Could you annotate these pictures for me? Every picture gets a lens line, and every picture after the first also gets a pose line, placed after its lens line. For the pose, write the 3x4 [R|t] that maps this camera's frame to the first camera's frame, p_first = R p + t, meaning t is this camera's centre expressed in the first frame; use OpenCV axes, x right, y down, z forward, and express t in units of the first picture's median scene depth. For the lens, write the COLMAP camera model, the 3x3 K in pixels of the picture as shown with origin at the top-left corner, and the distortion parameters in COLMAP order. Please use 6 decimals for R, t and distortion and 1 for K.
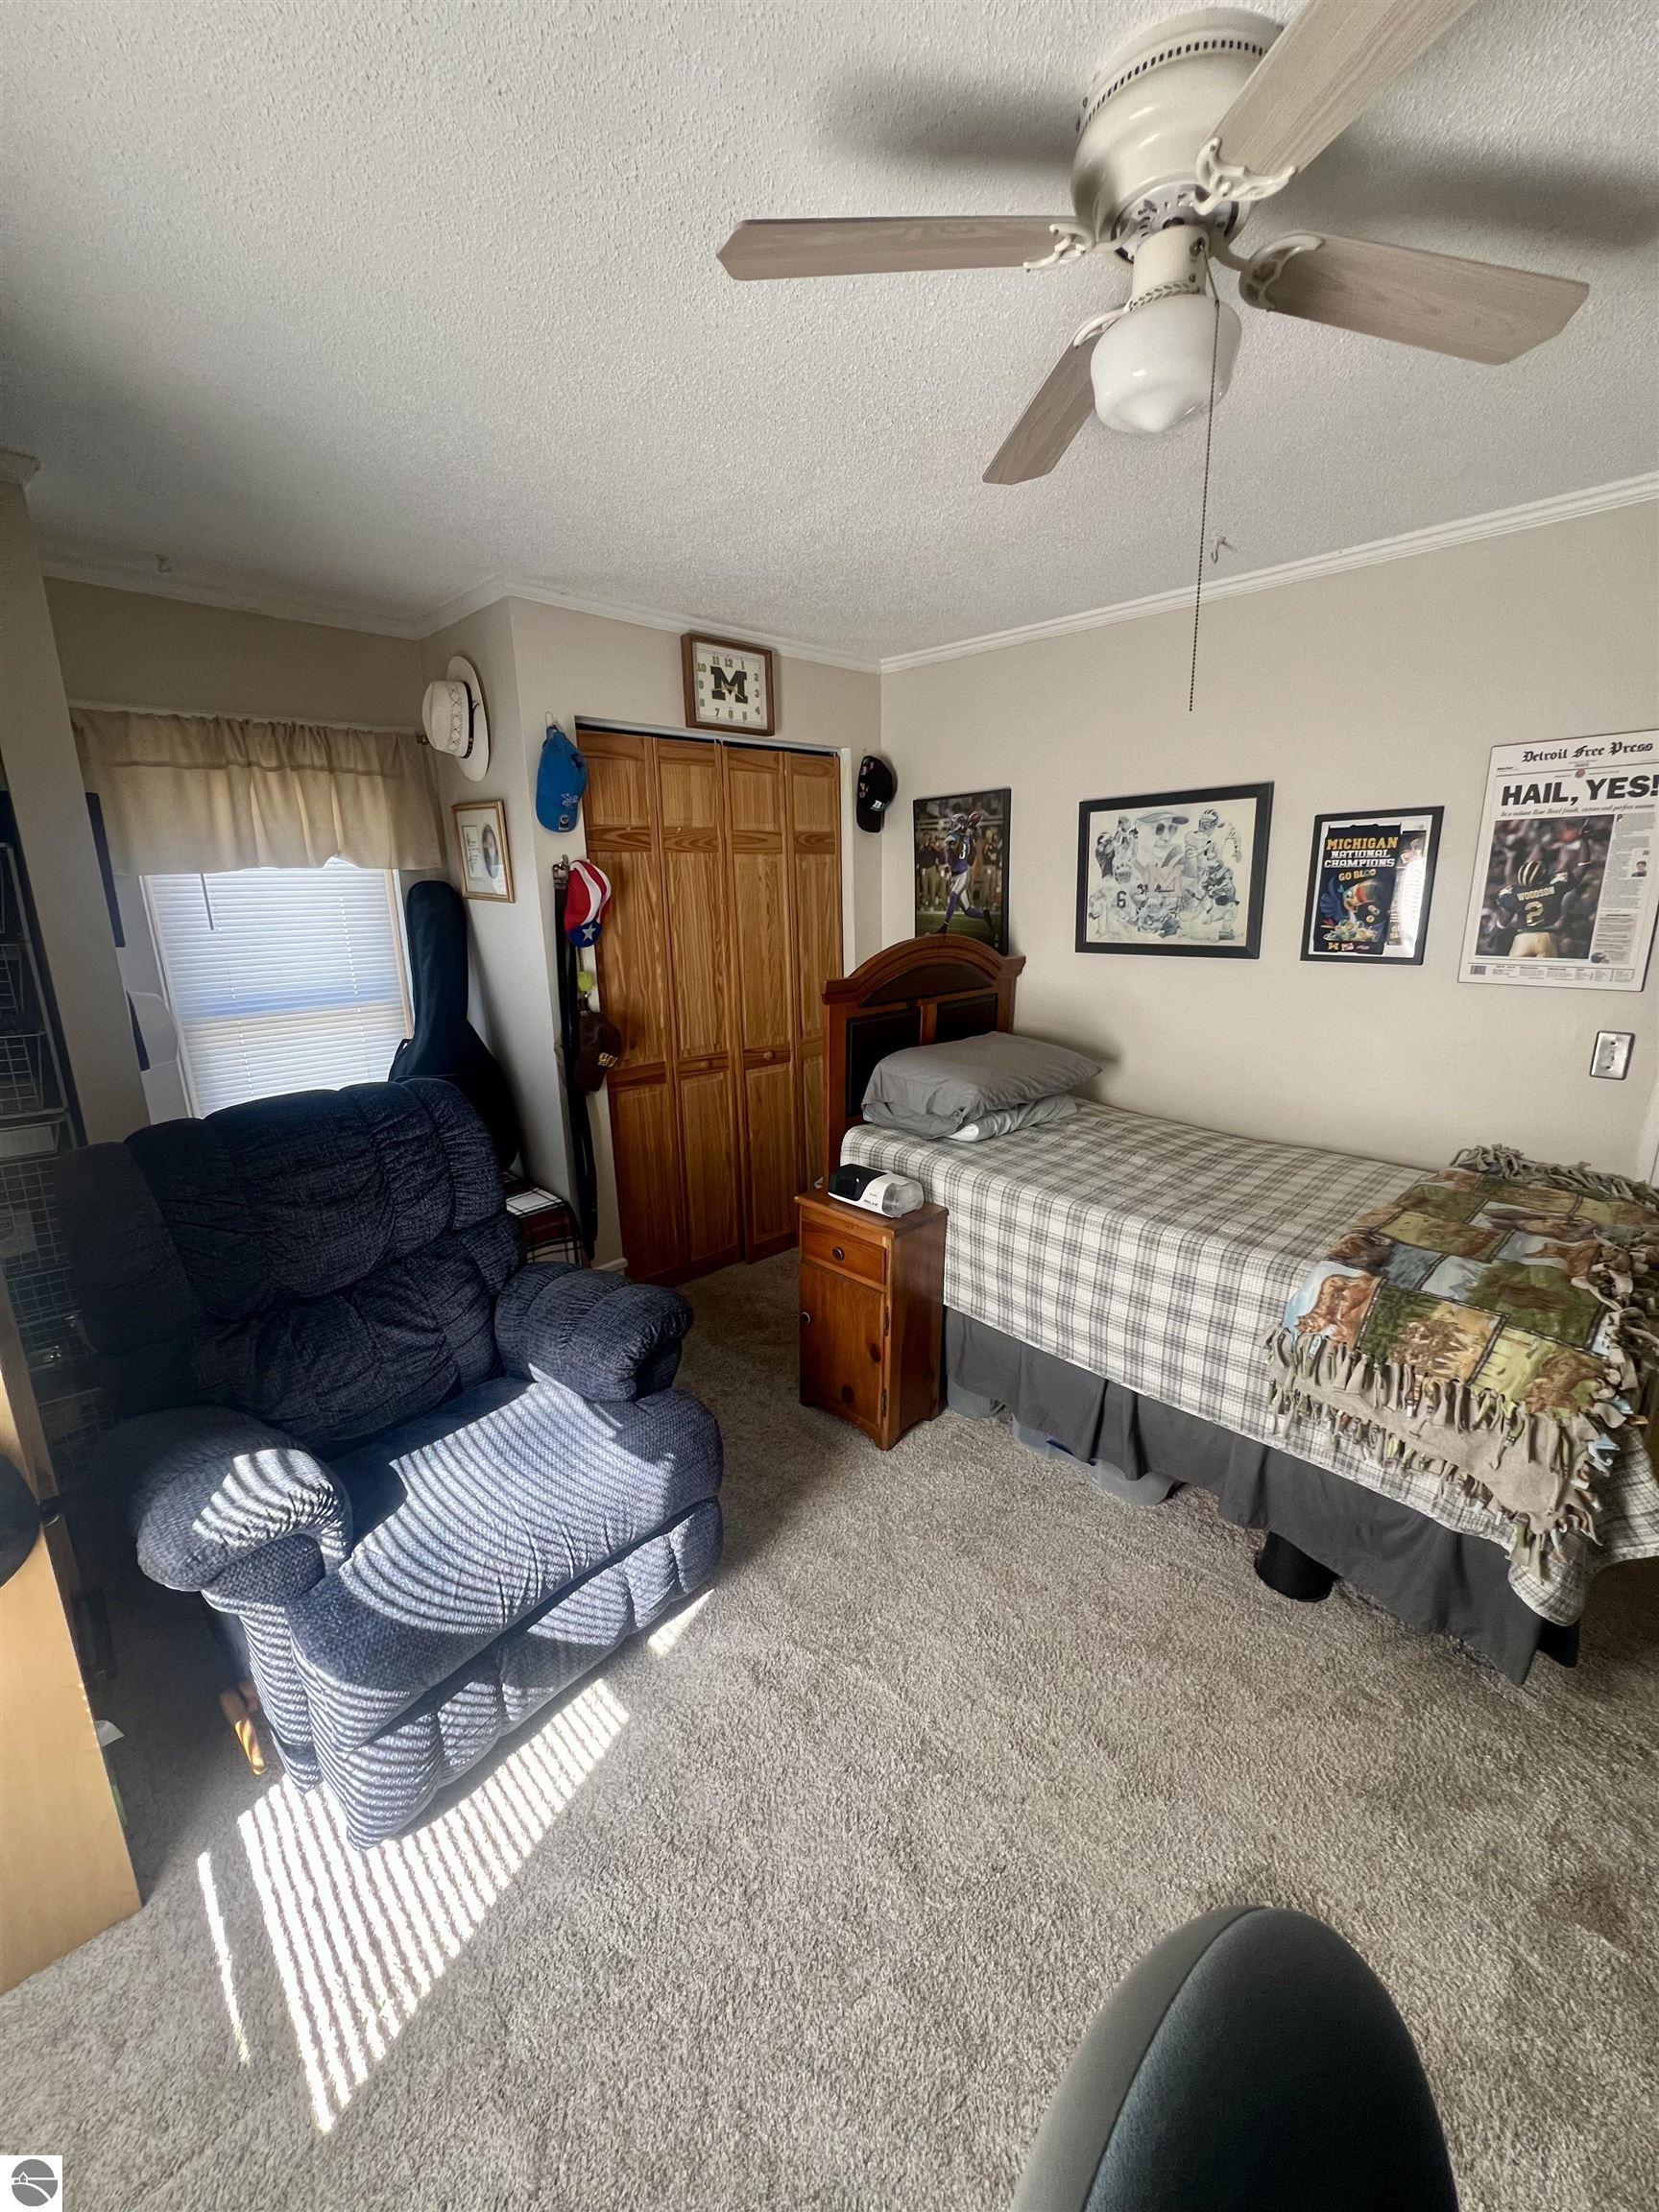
lens RADIAL K [[892.6, 0, 832.0], [0, 892.6, 1111.9], [0, 0, 1]] dist [-0.002112, 0.000054]
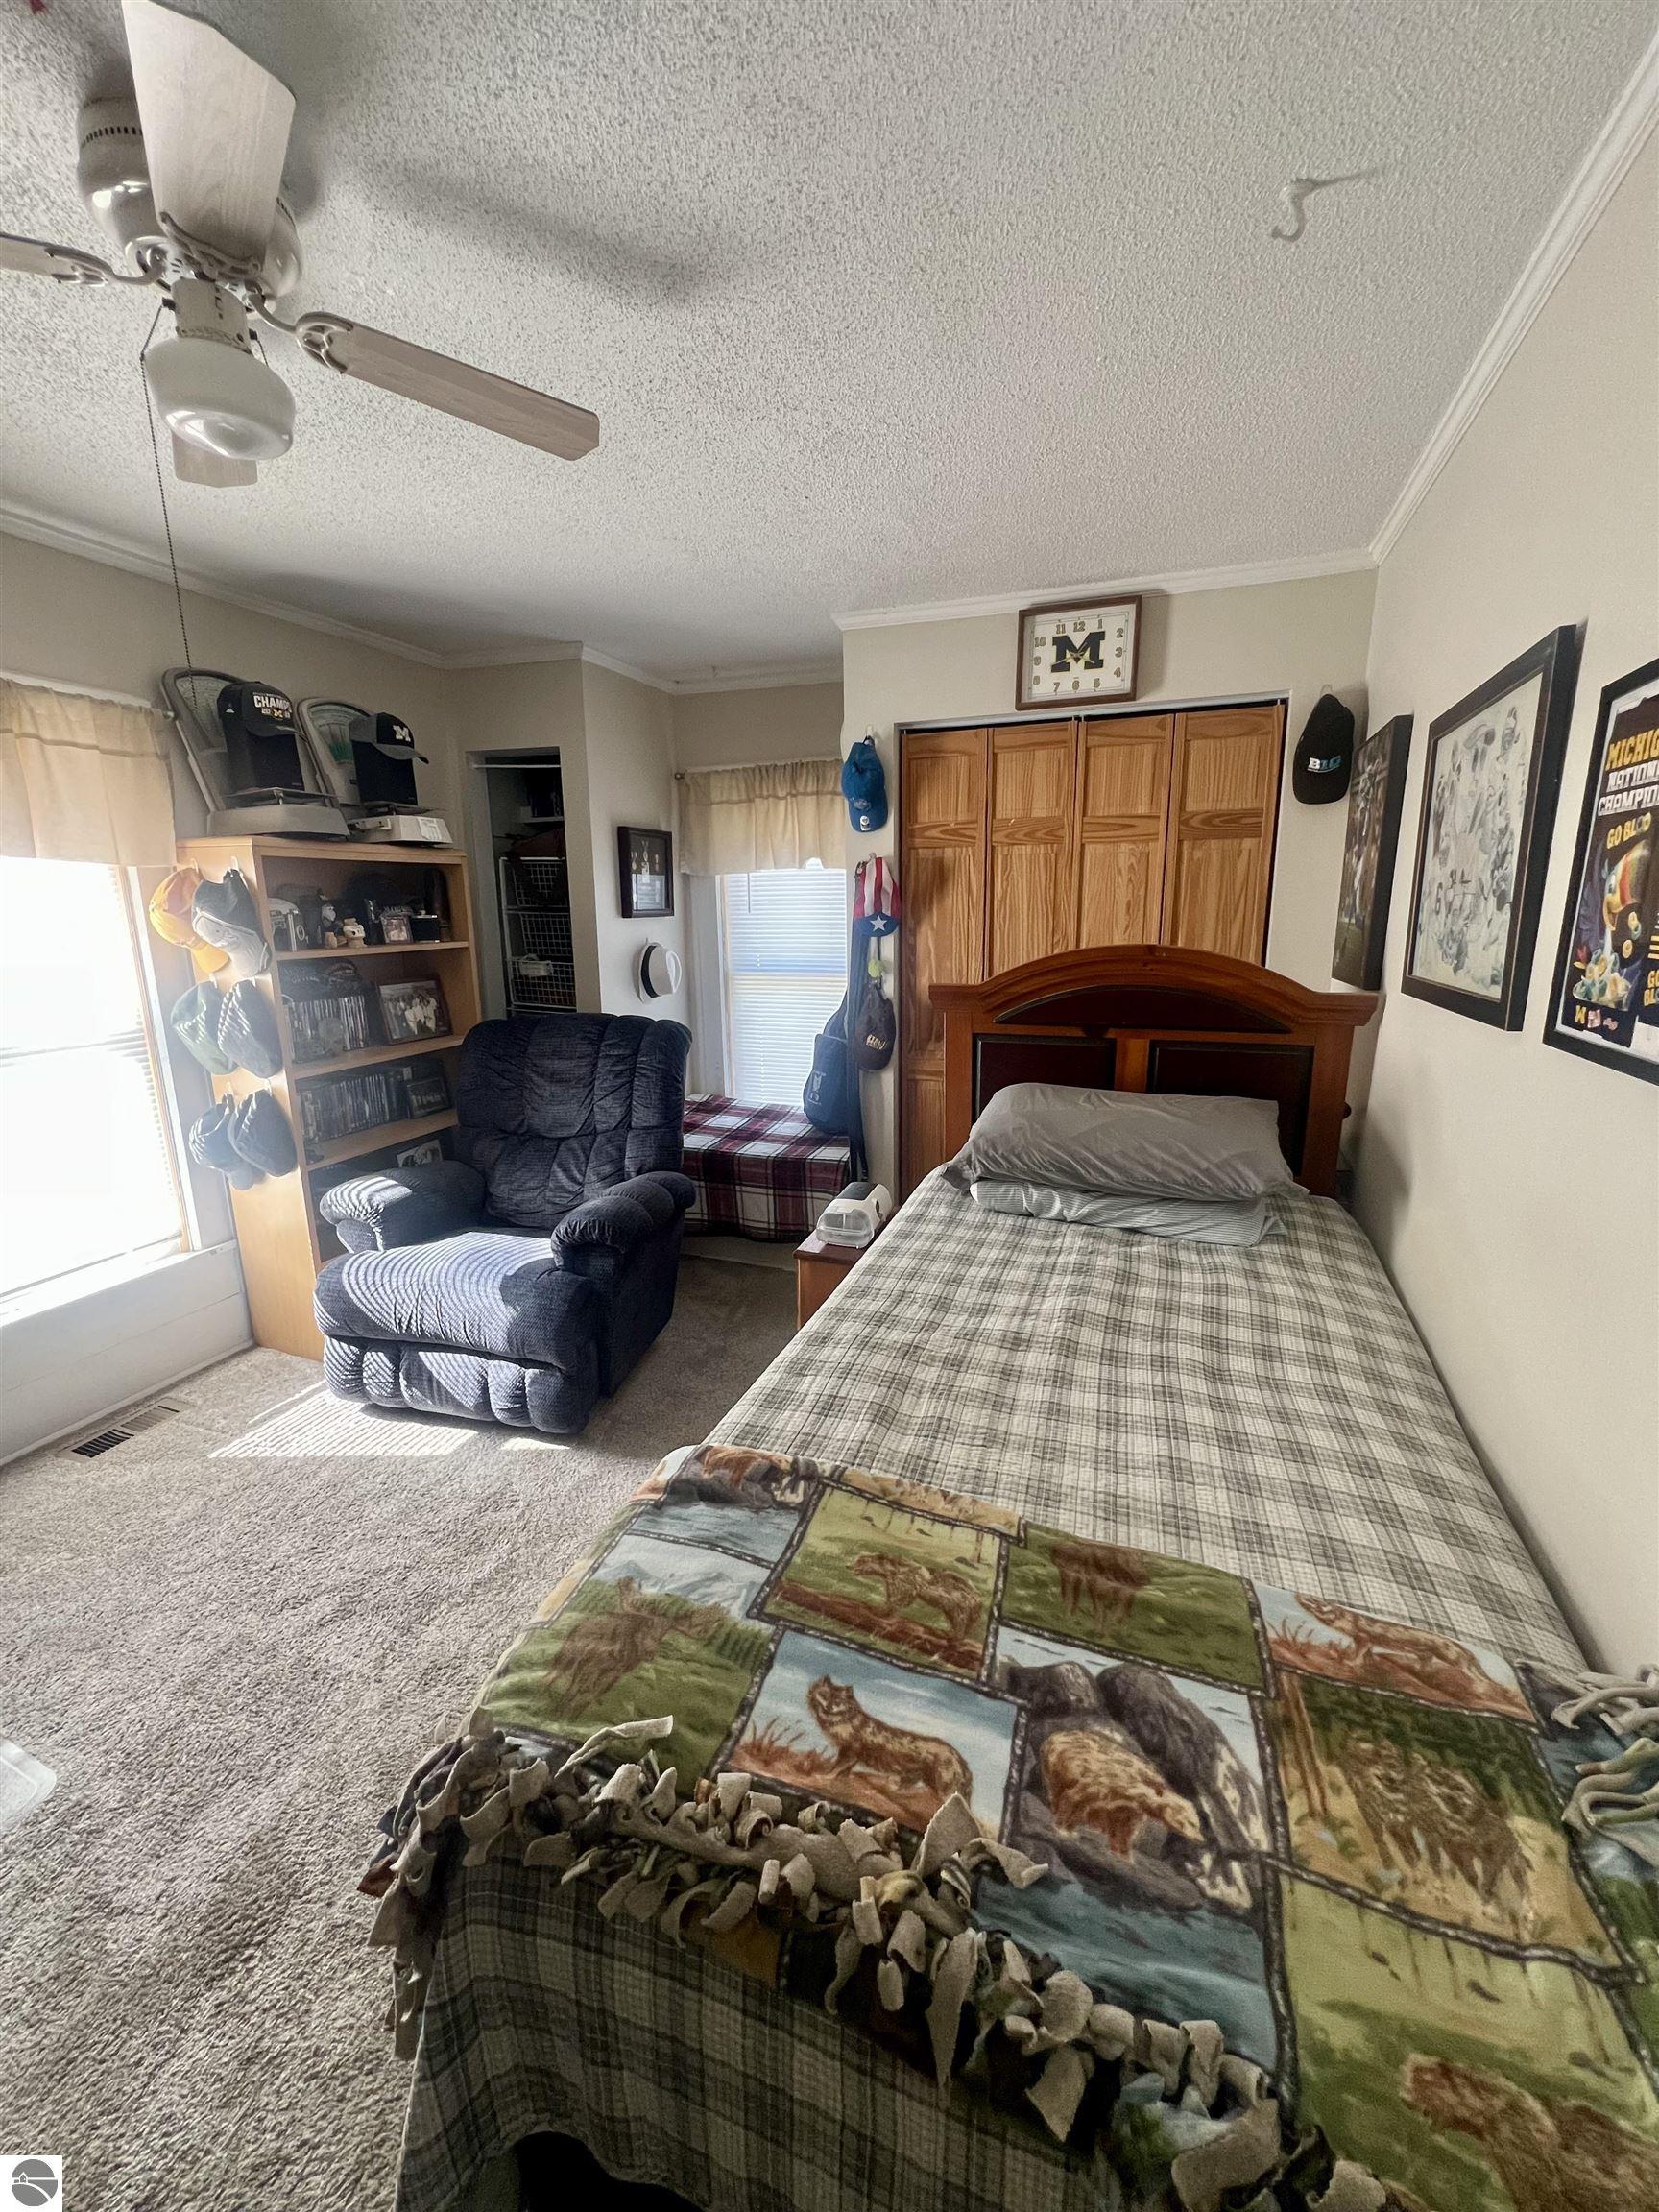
lens RADIAL K [[892.6, 0, 832.0], [0, 892.6, 1111.9], [0, 0, 1]] dist [-0.002112, 0.000054]
pose [[0.424083, 0.219303, -0.878669, 0.677584], [-0.225089, 0.965315, 0.132292, -0.105884], [0.877205, 0.141676, 0.458737, 0.463446]]
